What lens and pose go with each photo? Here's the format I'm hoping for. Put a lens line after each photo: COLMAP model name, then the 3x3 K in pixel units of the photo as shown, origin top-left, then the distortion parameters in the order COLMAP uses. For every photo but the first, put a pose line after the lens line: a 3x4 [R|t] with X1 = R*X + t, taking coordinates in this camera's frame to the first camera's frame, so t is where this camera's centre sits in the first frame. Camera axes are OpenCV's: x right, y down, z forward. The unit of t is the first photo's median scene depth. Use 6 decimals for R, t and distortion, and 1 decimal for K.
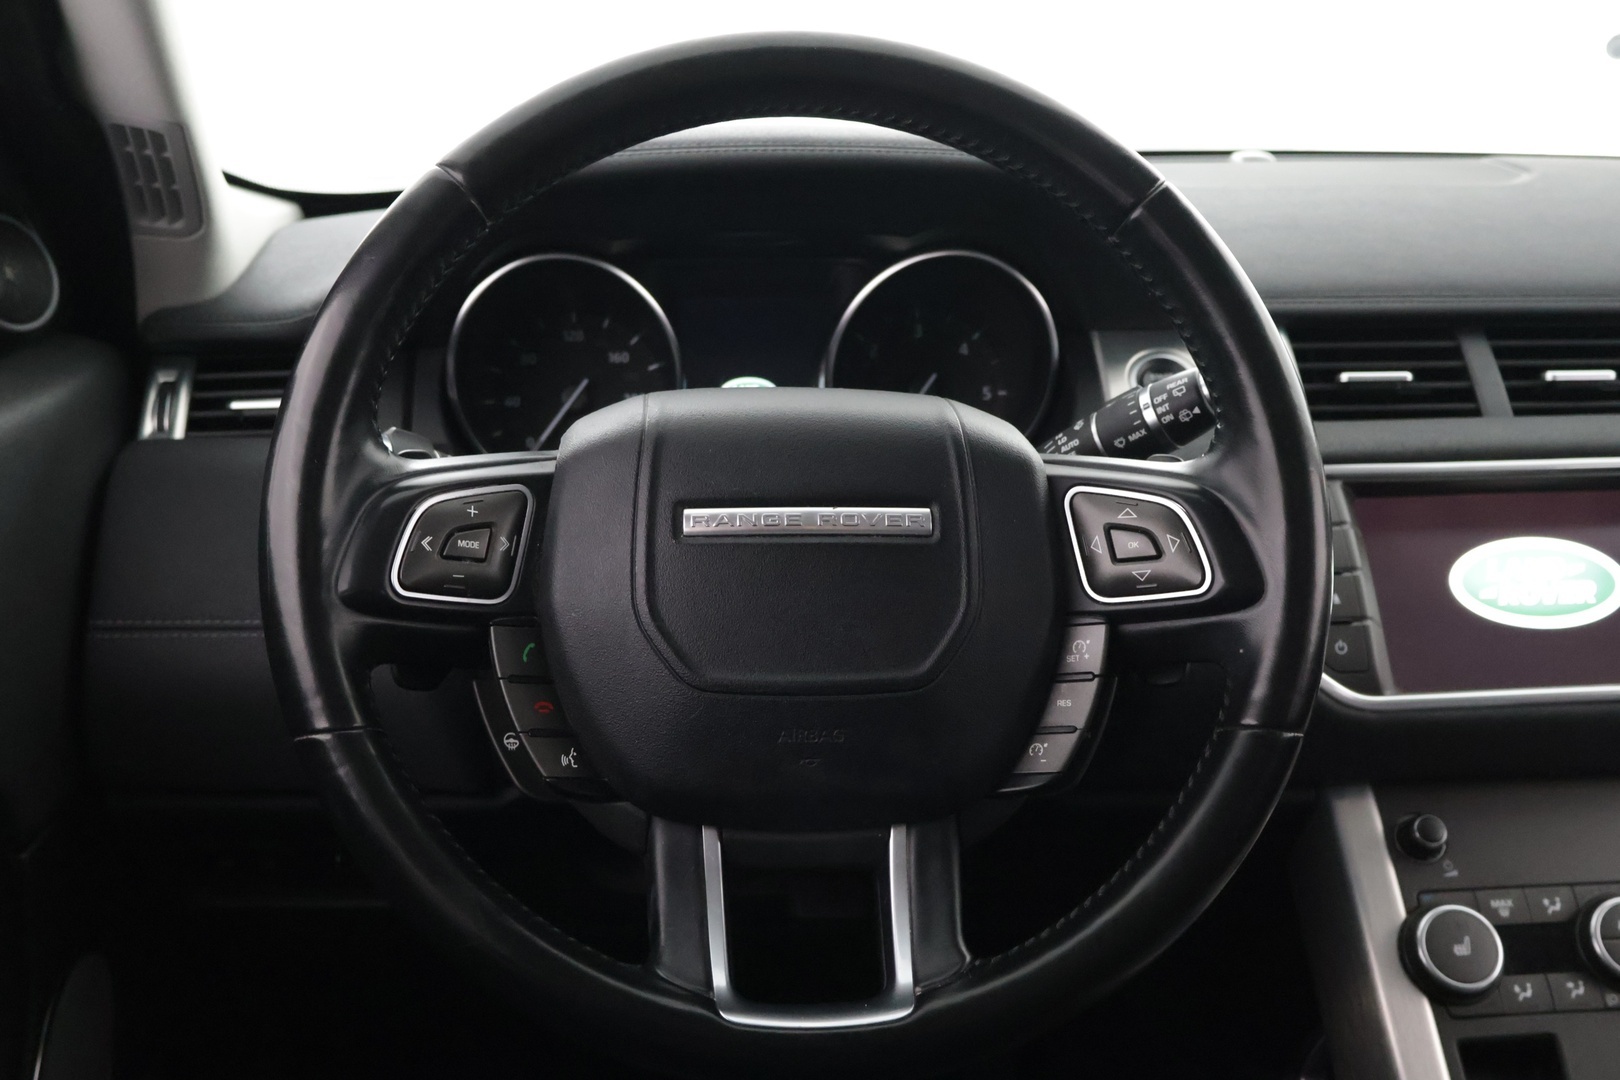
lens RADIAL K [[1710.9, 0, 809.7], [0, 1710.9, 543.3], [0, 0, 1]] dist [0.012515, 0.000000]
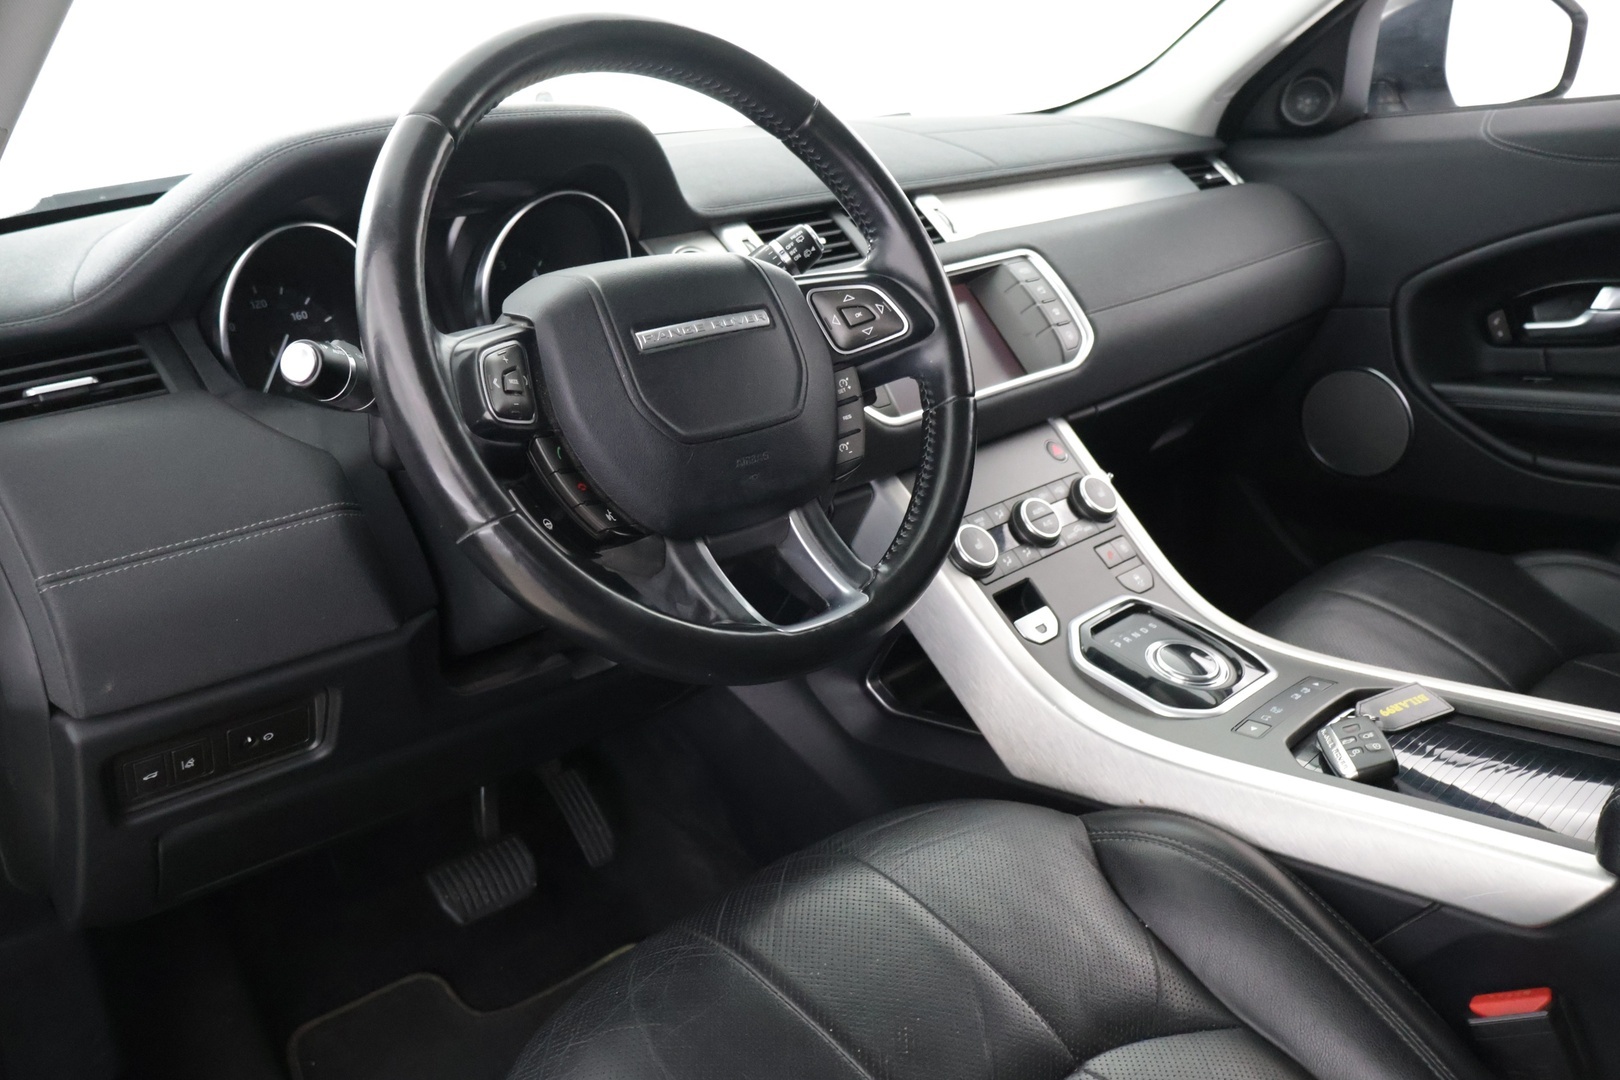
lens RADIAL K [[1363.2, 0, 815.5], [0, 1363.2, 535.4], [0, 0, 1]] dist [0.007441, 0.004492]
pose [[0.782038, -0.249815, 0.570972, -0.635583], [0.246897, 0.965376, 0.084212, 0.083555], [-0.572240, 0.075115, 0.816639, -0.034630]]
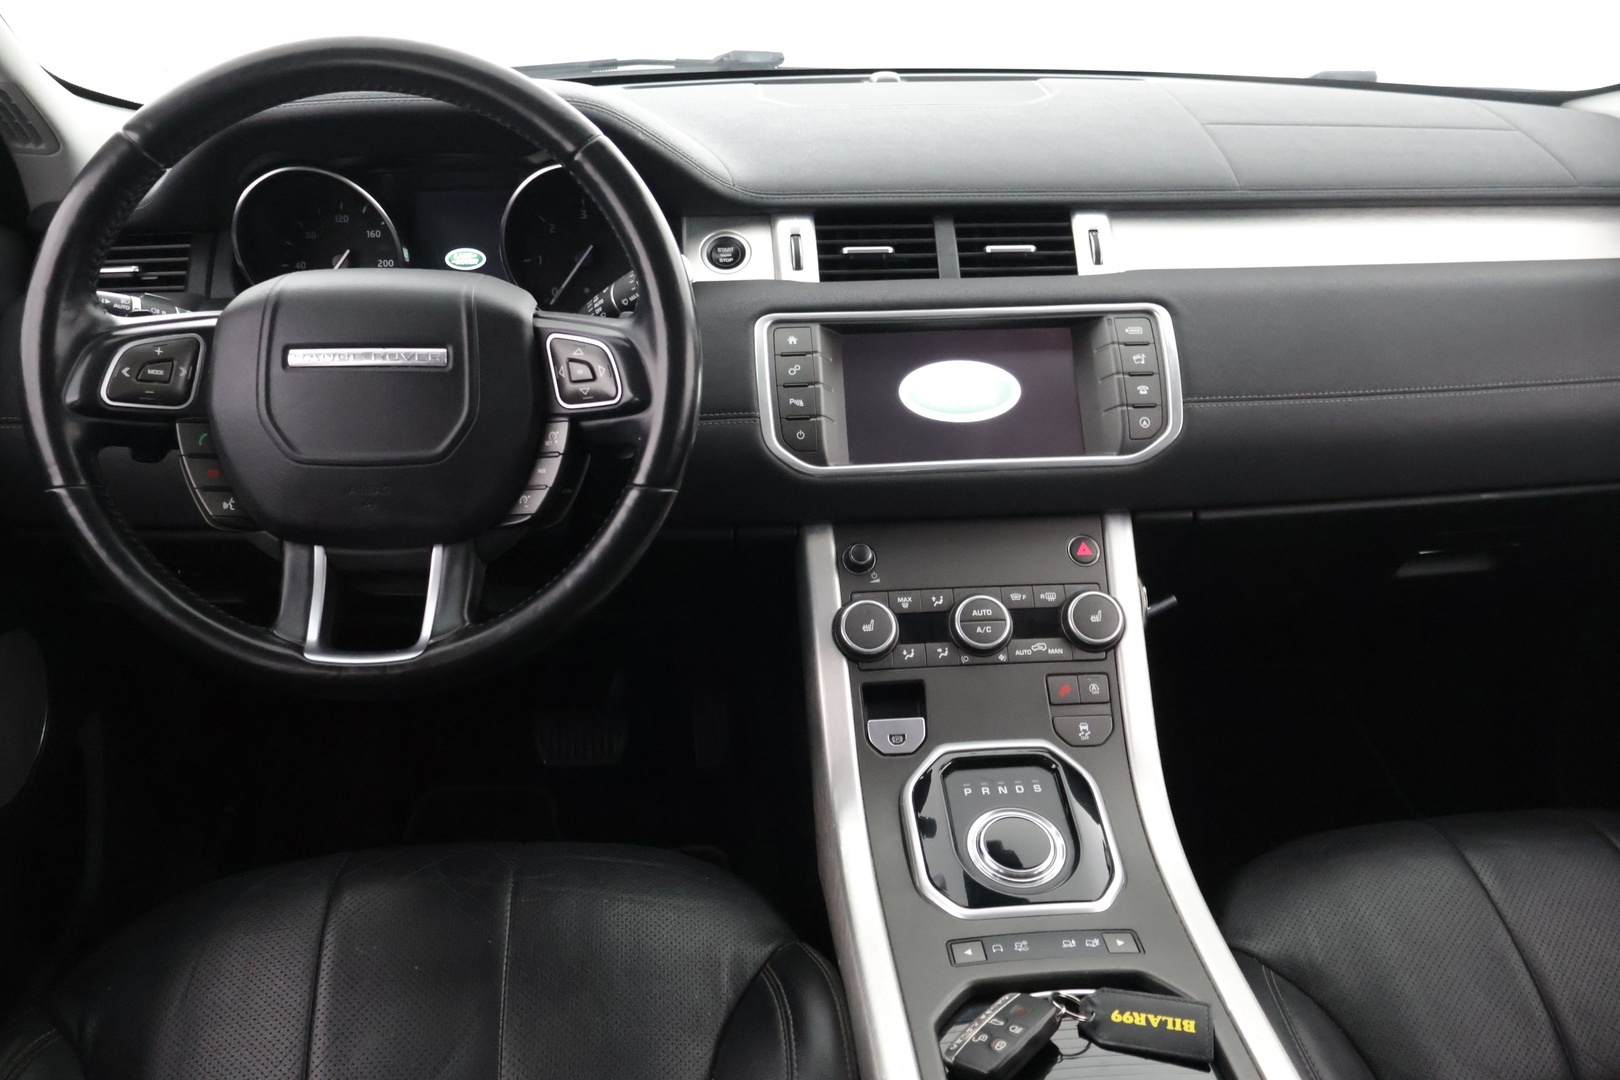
lens RADIAL K [[1363.2, 0, 807.4], [0, 1363.2, 542.1], [0, 0, 1]] dist [0.007441, 0.004492]
pose [[0.999825, 0.002728, -0.018485, 0.416462], [-0.000025, 0.989476, 0.144699, -0.025613], [0.018685, -0.144673, 0.989303, -0.269336]]
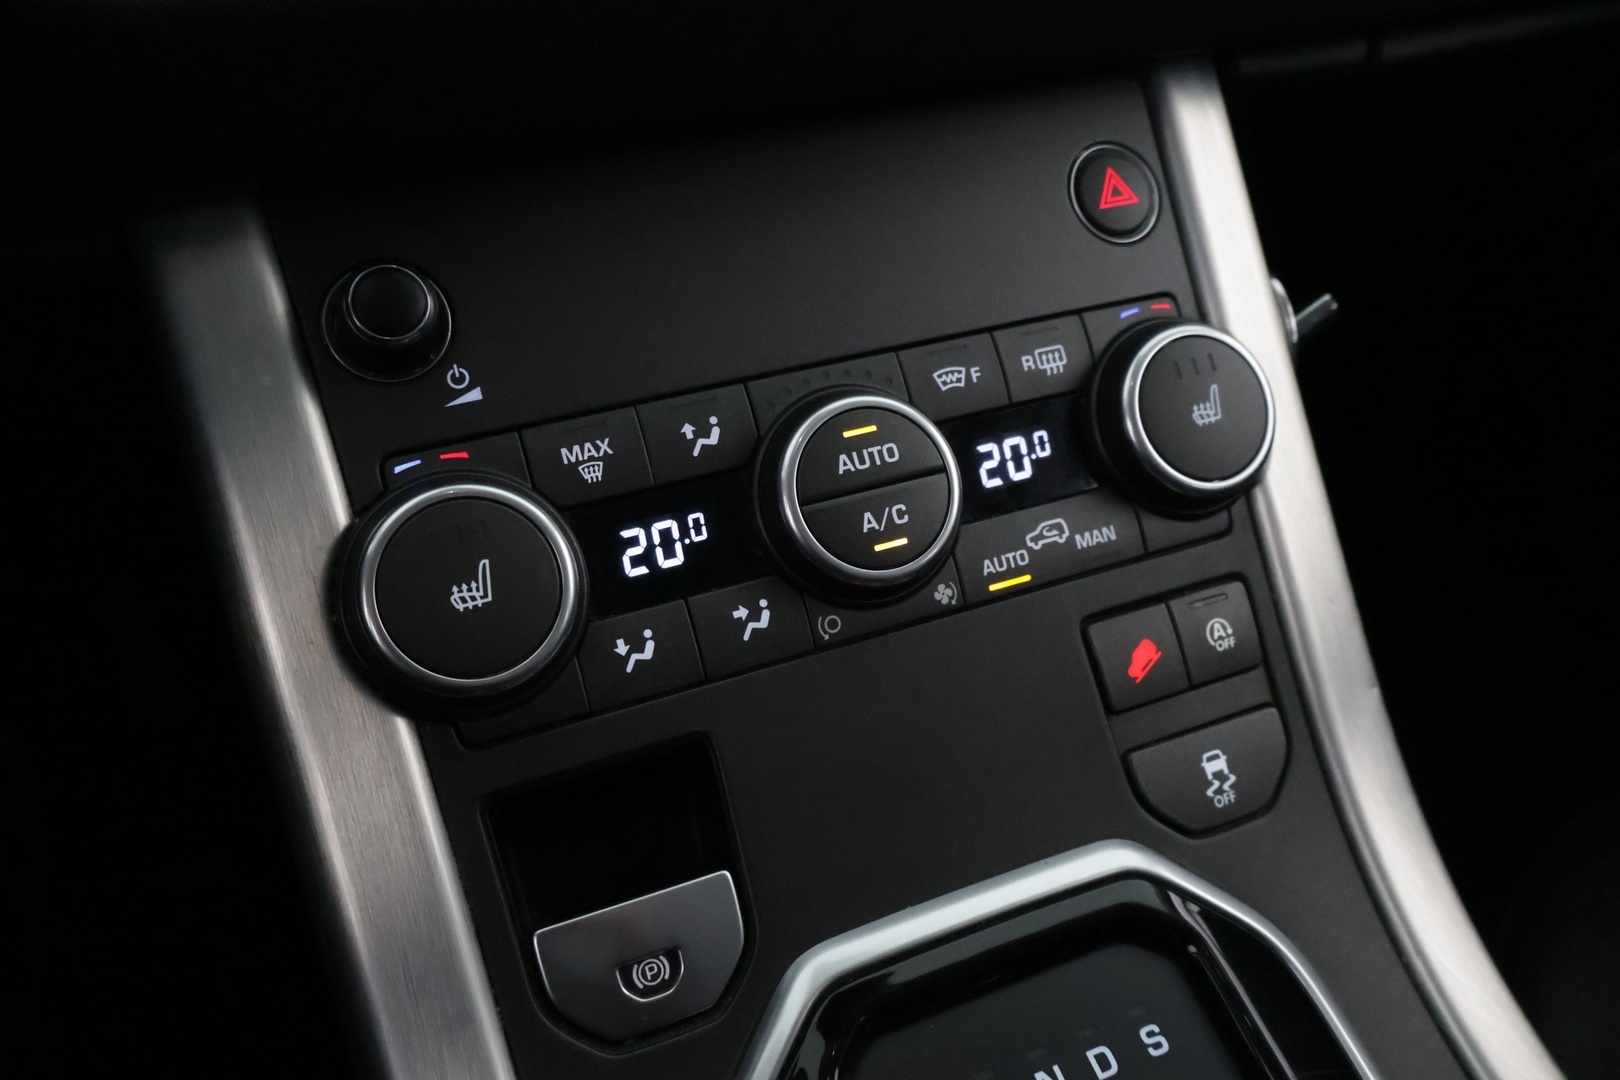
lens RADIAL K [[1363.2, 0, 801.9], [0, 1363.2, 533.0], [0, 0, 1]] dist [0.007441, 0.004492]
pose [[0.951301, -0.174362, 0.254215, 0.449294], [0.065397, 0.920043, 0.386320, 0.124572], [-0.301248, -0.350882, 0.886641, 0.832511]]
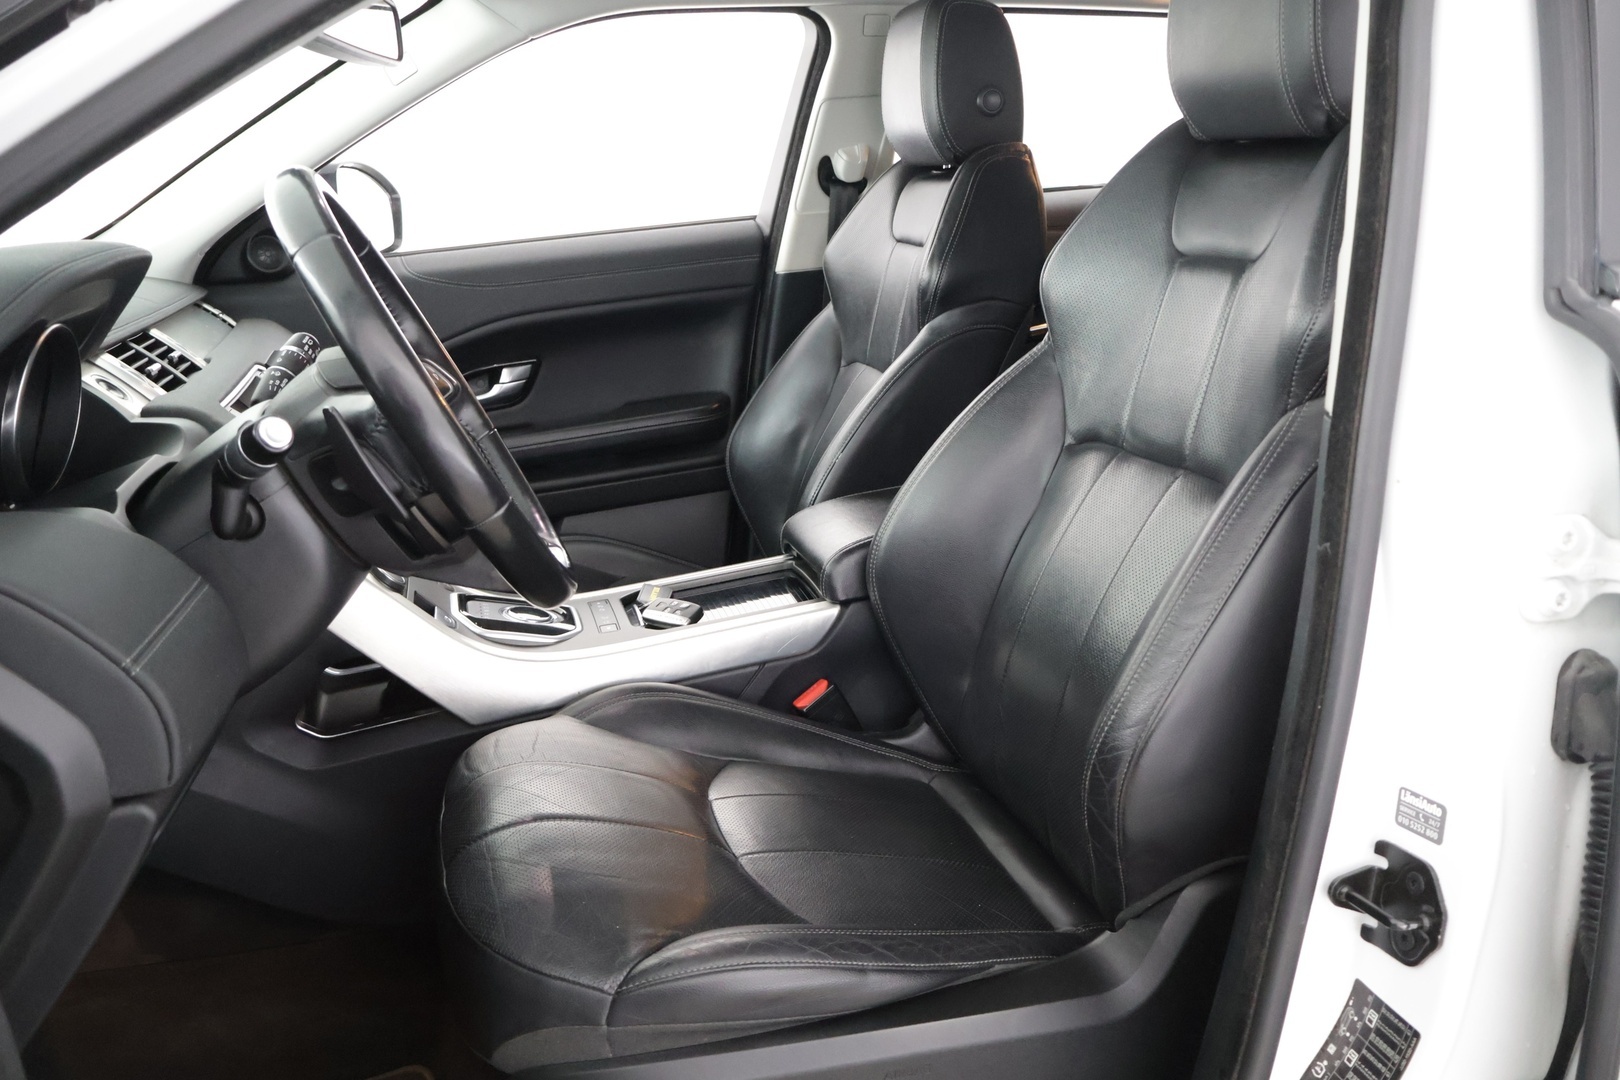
lens RADIAL K [[1363.2, 0, 810.7], [0, 1363.2, 541.9], [0, 0, 1]] dist [0.007441, 0.004492]
pose [[-0.238878, -0.238718, 0.941250, -1.695074], [0.335098, 0.889502, 0.310637, -0.200742], [-0.911398, 0.389616, -0.132488, 0.907772]]
